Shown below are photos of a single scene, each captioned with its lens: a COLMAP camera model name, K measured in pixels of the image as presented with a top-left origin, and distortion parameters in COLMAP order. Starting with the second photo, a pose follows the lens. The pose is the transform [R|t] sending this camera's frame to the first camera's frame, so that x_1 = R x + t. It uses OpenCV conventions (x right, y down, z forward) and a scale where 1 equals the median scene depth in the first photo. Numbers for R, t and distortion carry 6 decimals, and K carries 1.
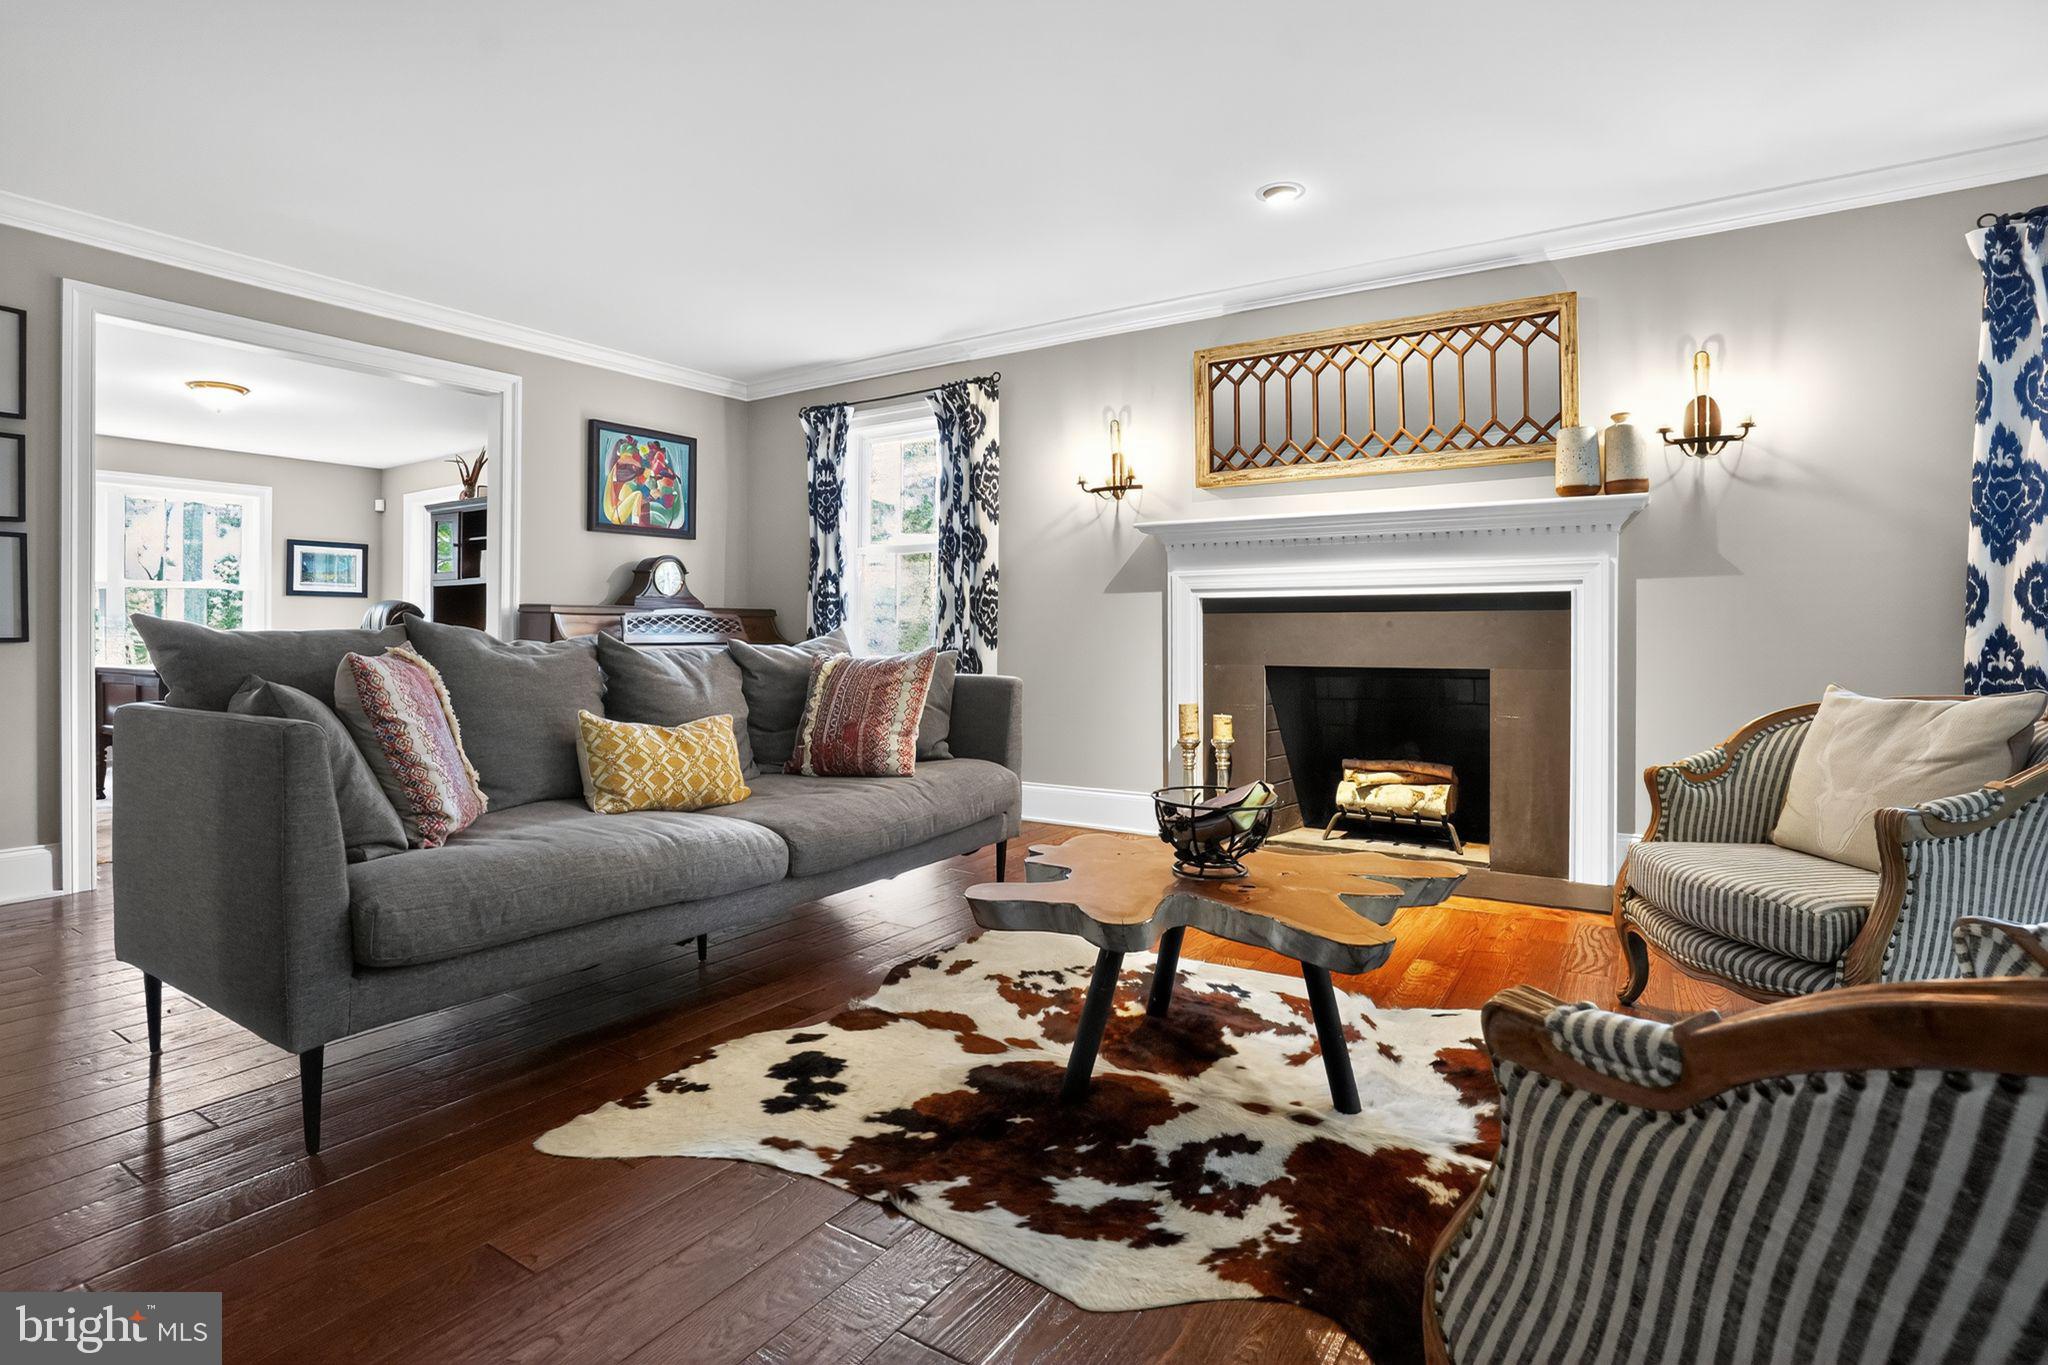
lens RADIAL K [[1013.5, 0, 1022.6], [0, 1013.5, 637.3], [0, 0, 1]] dist [-0.069783, 0.030231]
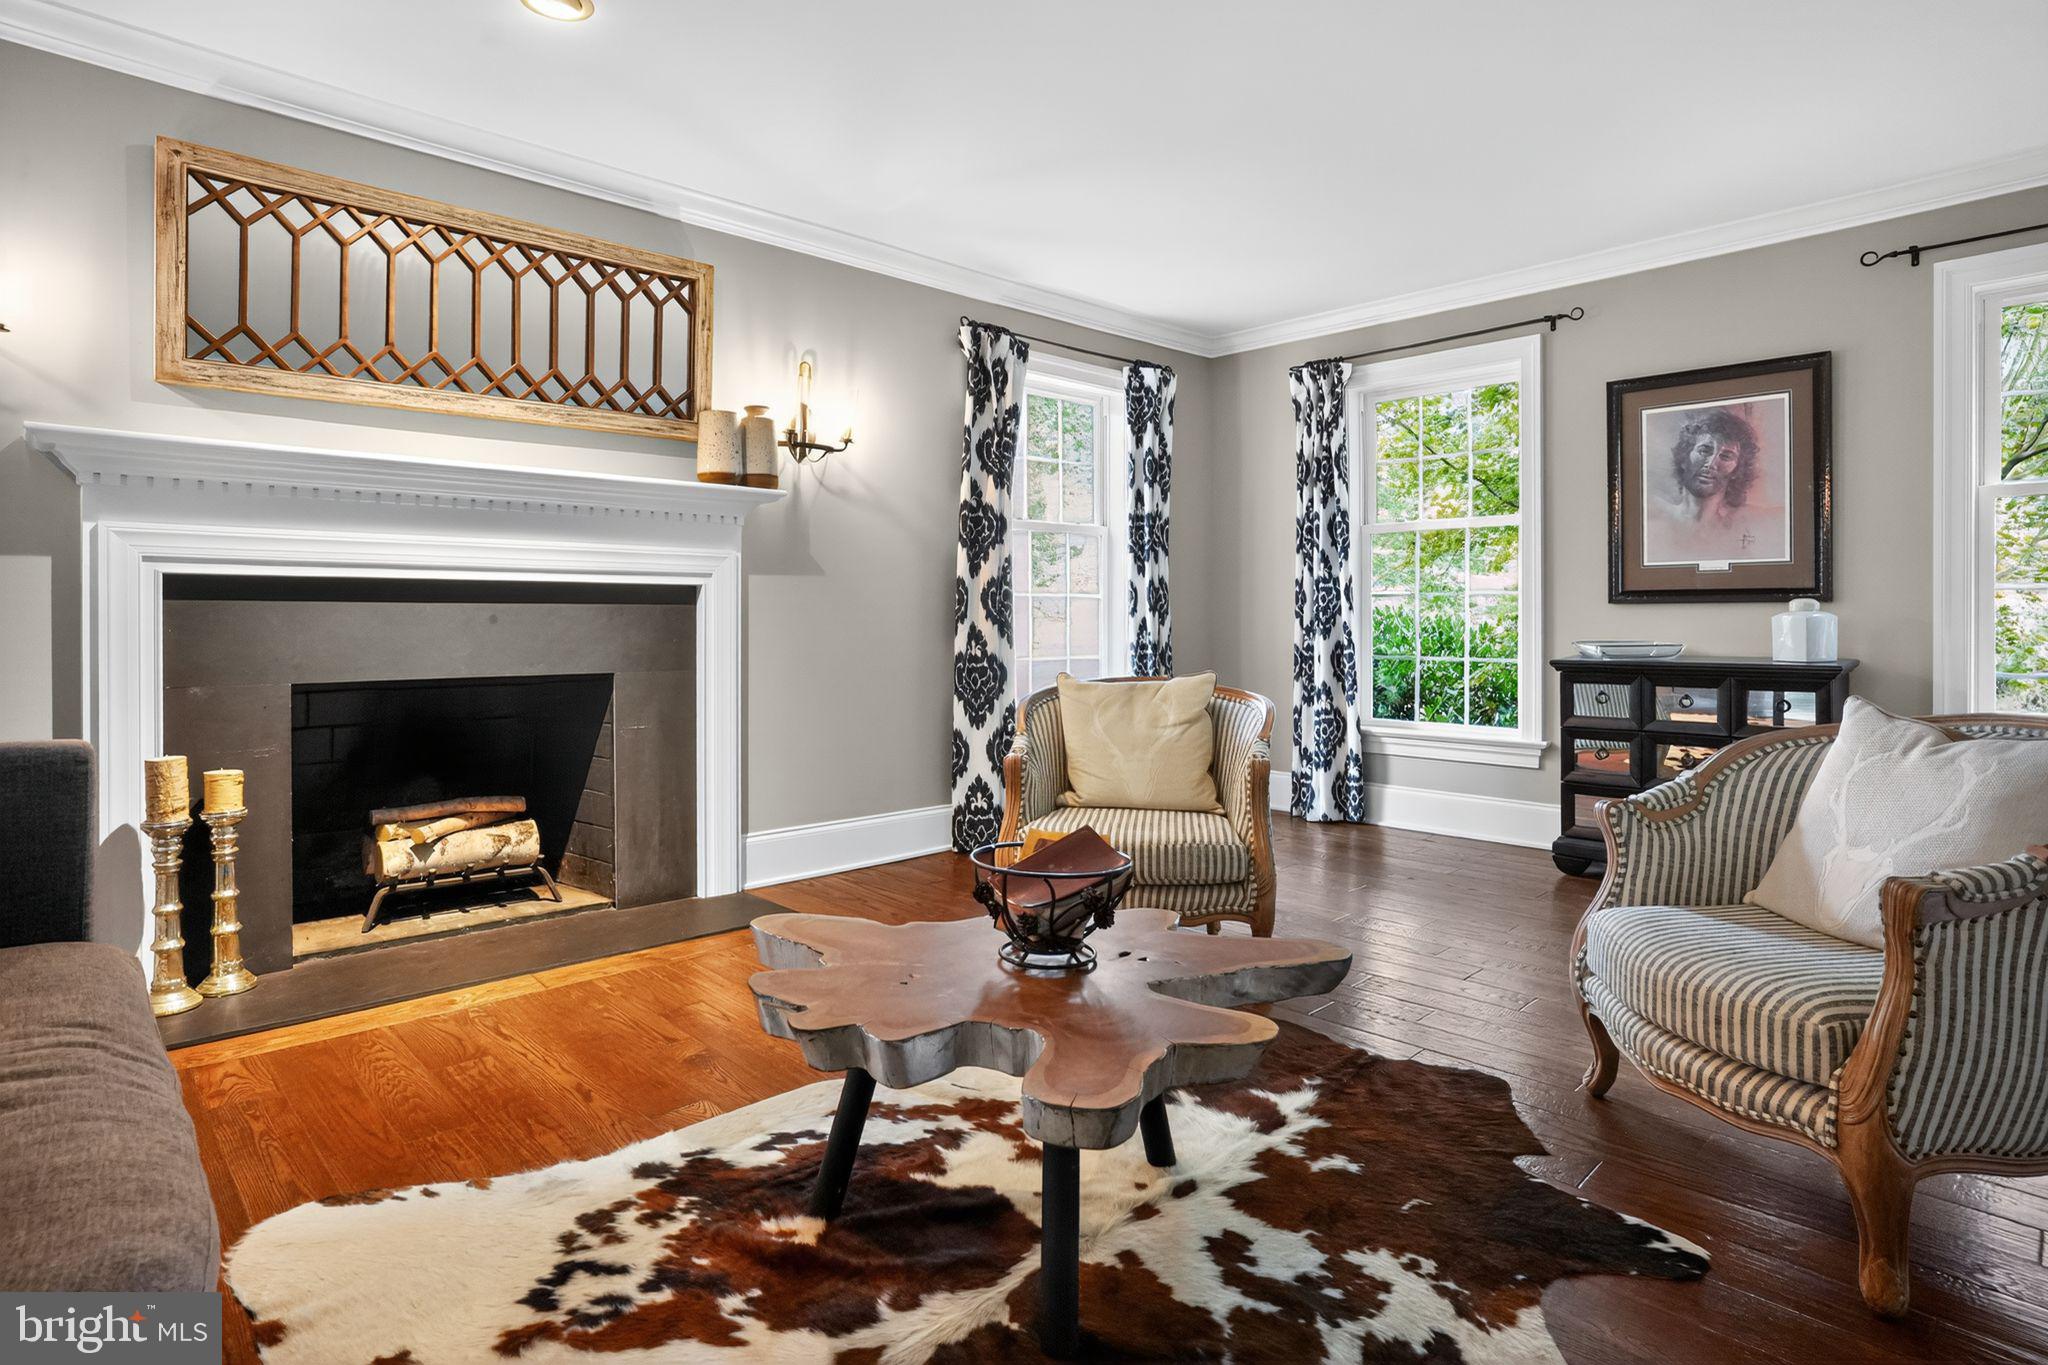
lens RADIAL K [[1078.3, 0, 1021.8], [0, 1078.3, 626.4], [0, 0, 1]] dist [-0.059916, 0.028182]
pose [[0.244497, -0.005691, 0.969633, -0.466591], [0.001454, 0.999984, 0.005503, -0.017645], [-0.969649, 0.000064, 0.244502, 0.631466]]
